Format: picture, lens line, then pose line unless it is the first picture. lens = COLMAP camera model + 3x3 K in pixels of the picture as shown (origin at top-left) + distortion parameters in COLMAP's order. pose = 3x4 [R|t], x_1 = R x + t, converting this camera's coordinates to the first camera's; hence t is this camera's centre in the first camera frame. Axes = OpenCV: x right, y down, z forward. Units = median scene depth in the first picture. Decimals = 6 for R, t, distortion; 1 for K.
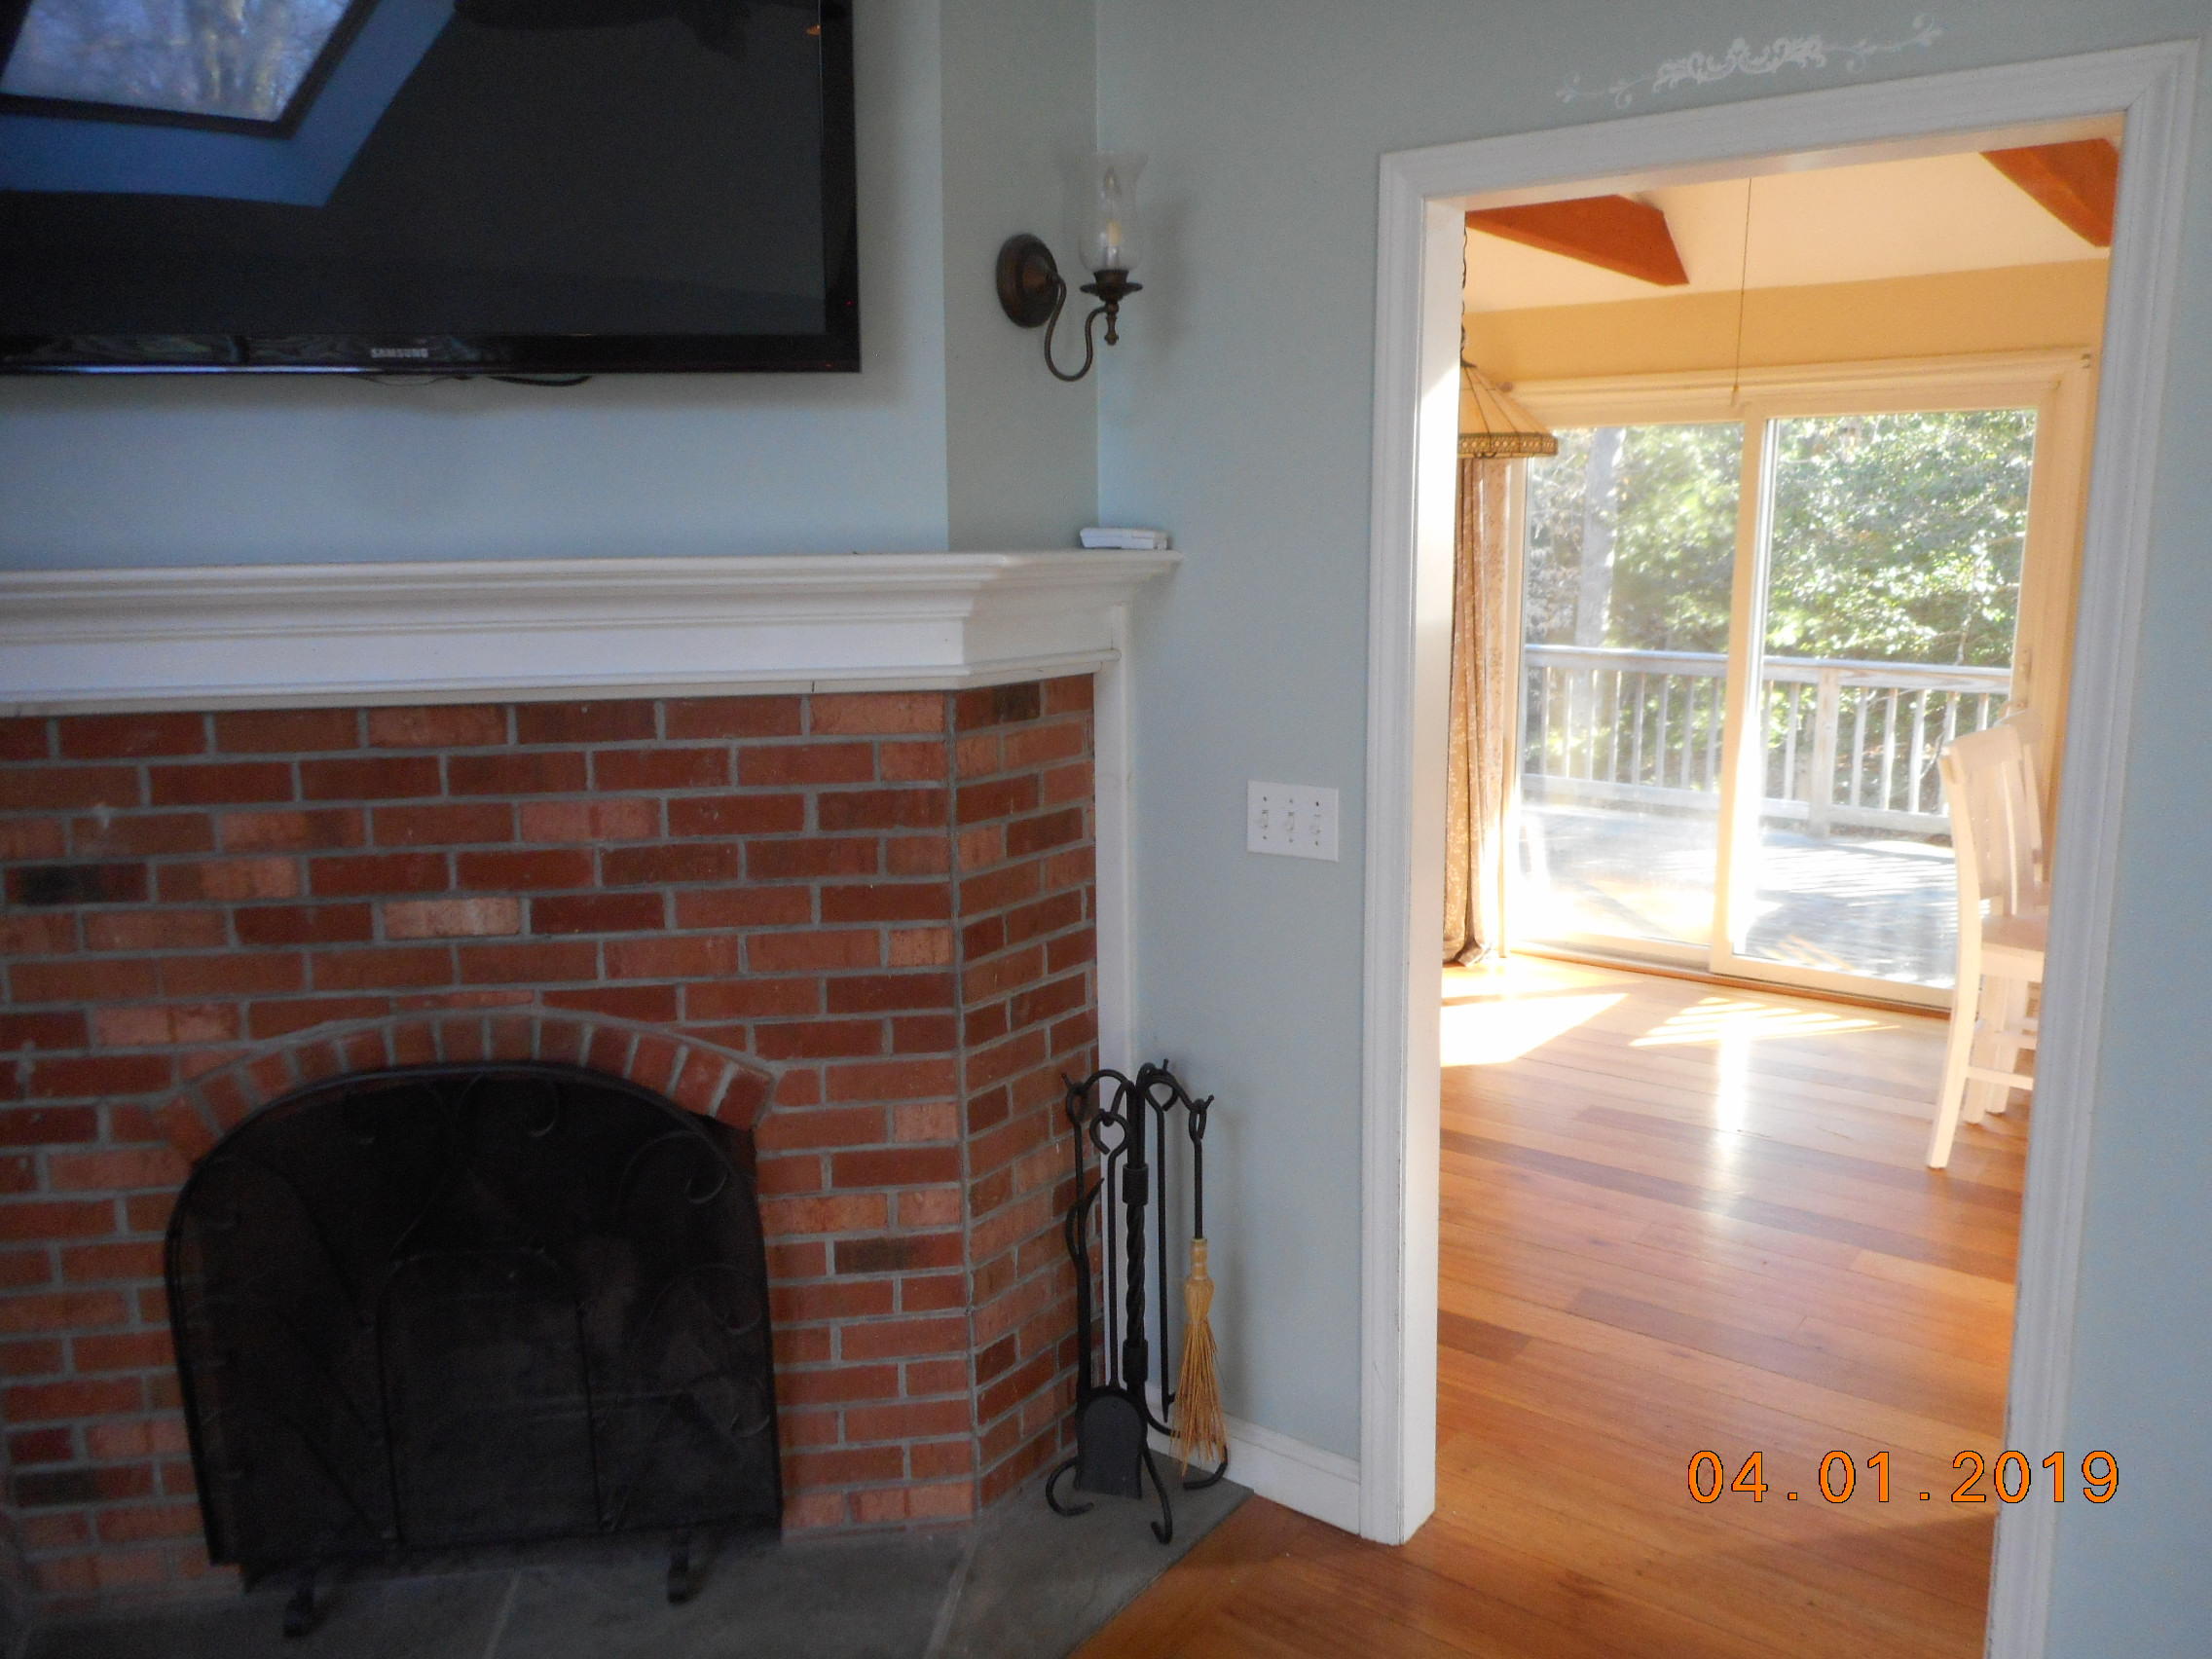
lens RADIAL K [[1653.8, 0, 1079.4], [0, 1653.8, 838.2], [0, 0, 1]] dist [-0.051498, 0.062218]
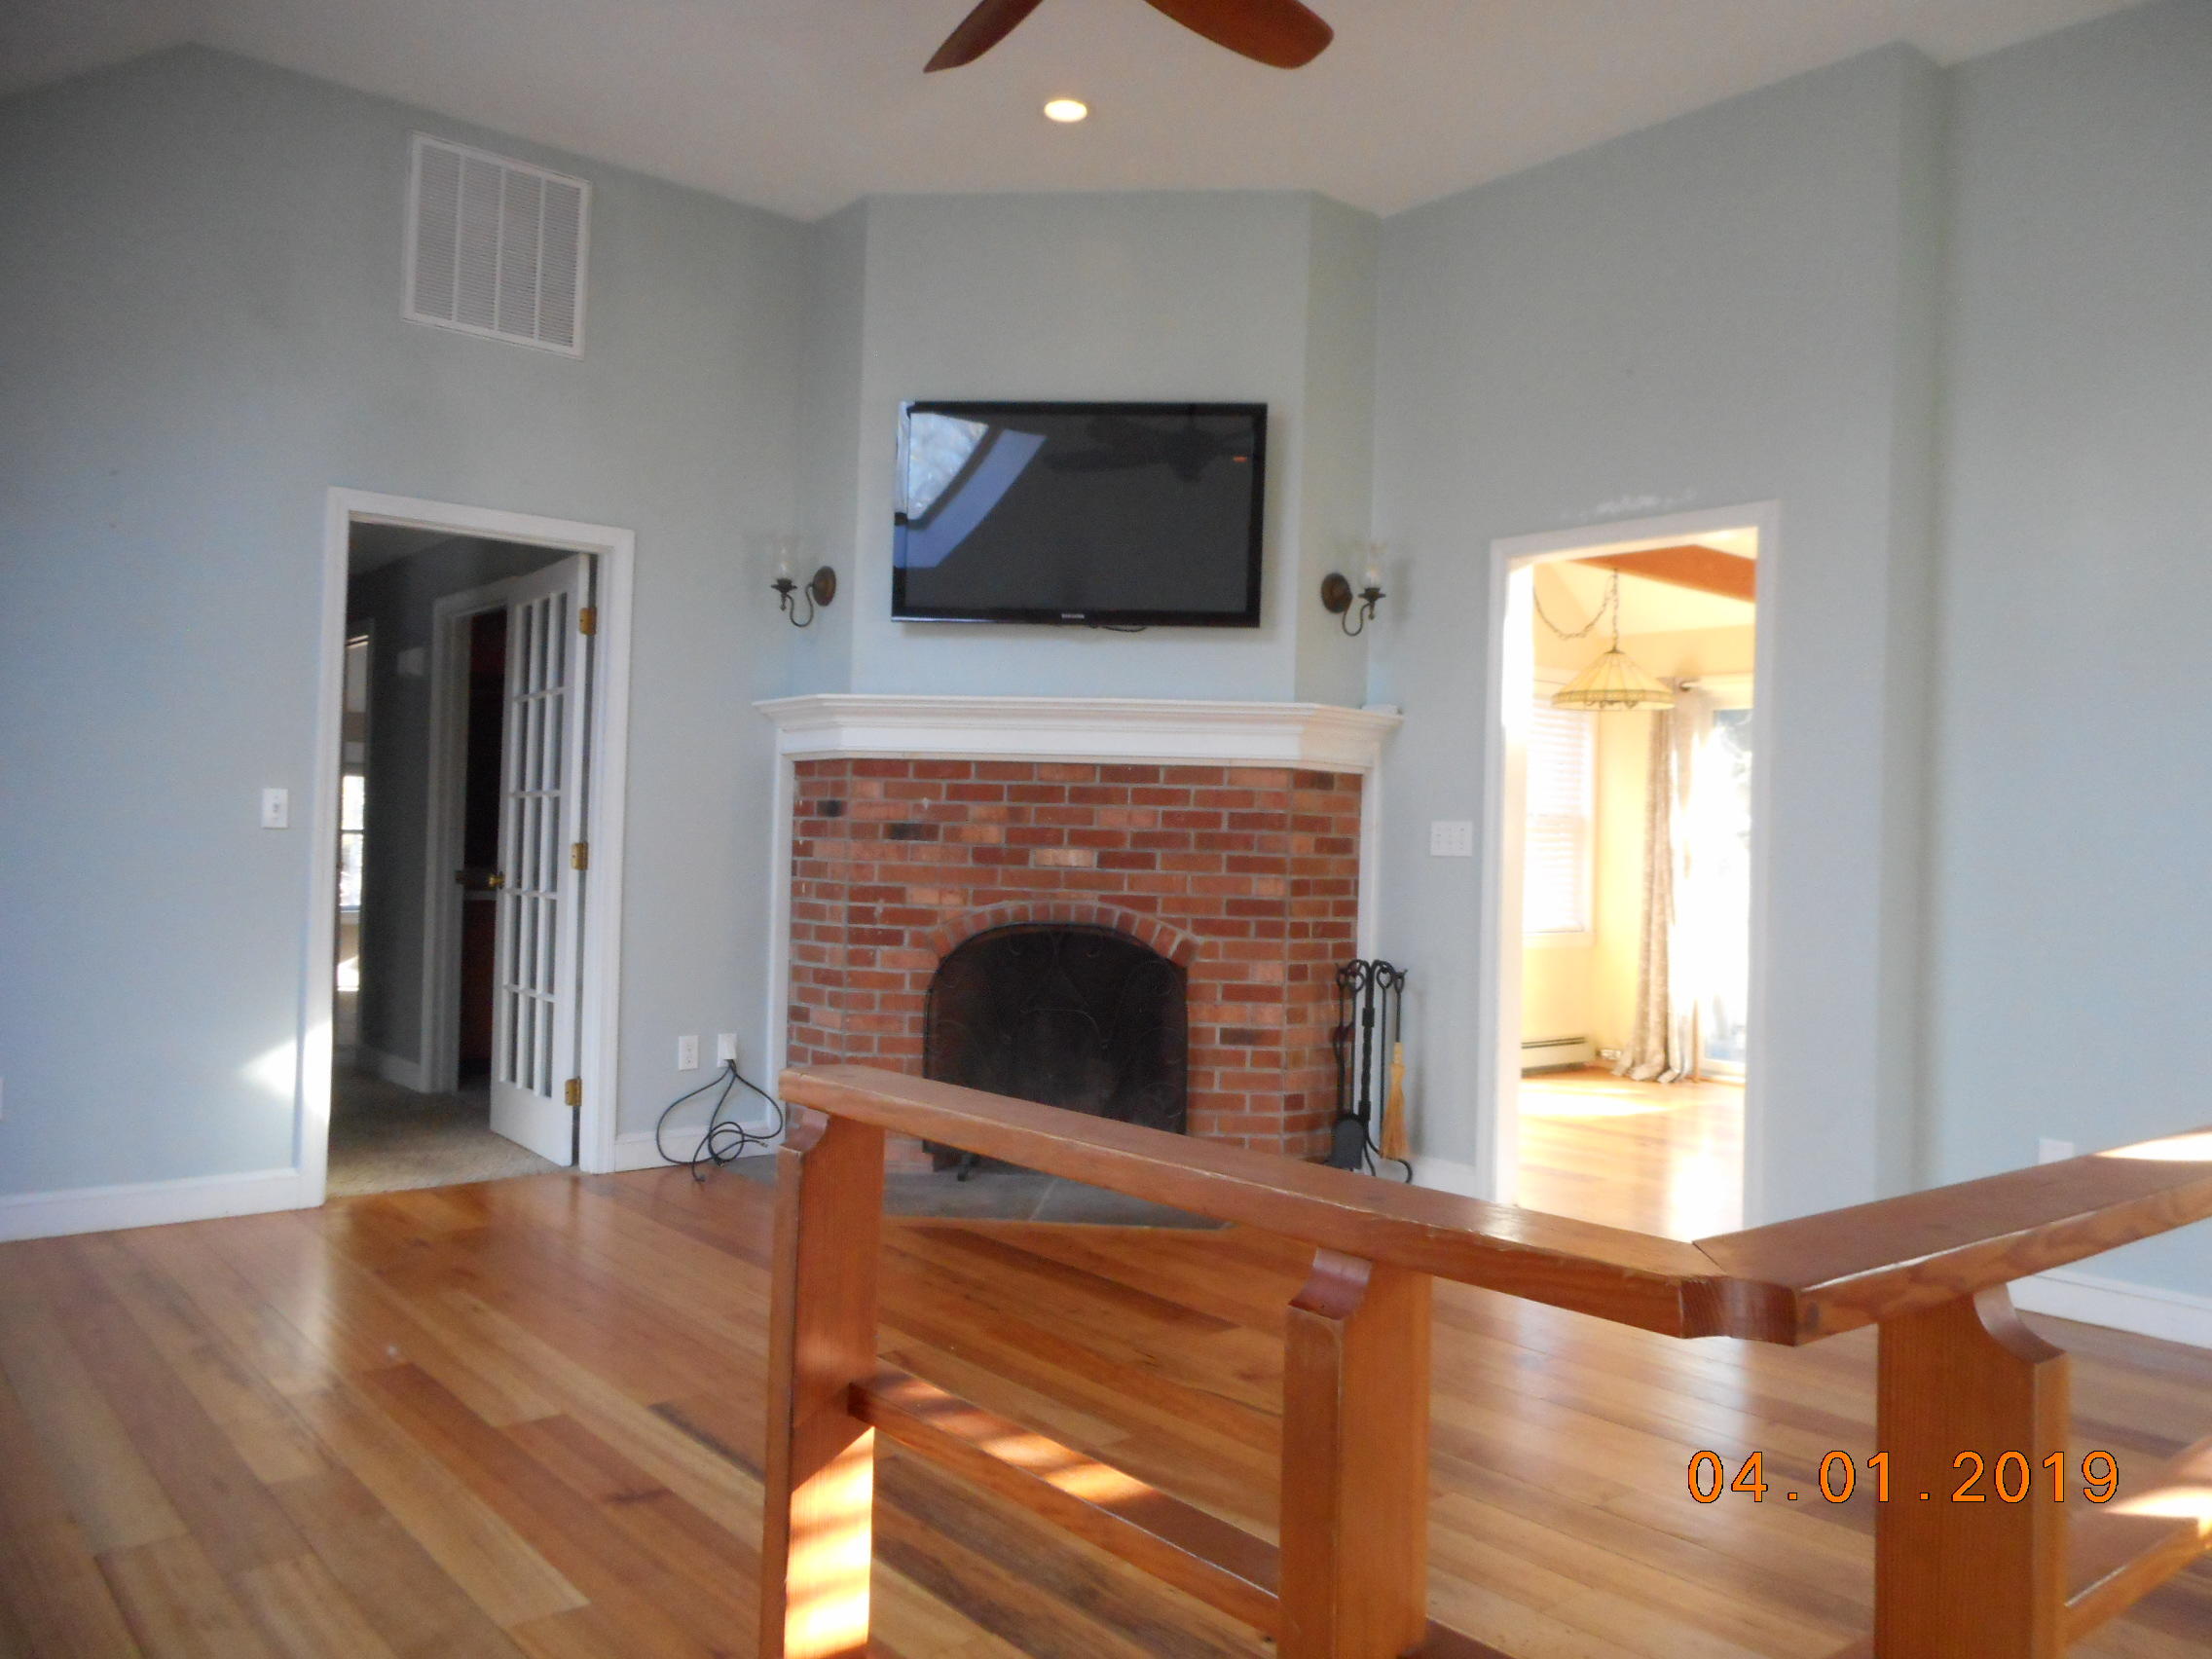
lens RADIAL K [[1653.8, 0, 1079.4], [0, 1653.8, 838.2], [0, 0, 1]] dist [-0.051498, 0.062218]
pose [[0.973453, 0.039910, -0.225382, 0.145705], [-0.086755, 0.975543, -0.201962, 0.465882], [0.211809, 0.216153, 0.953108, -1.131751]]
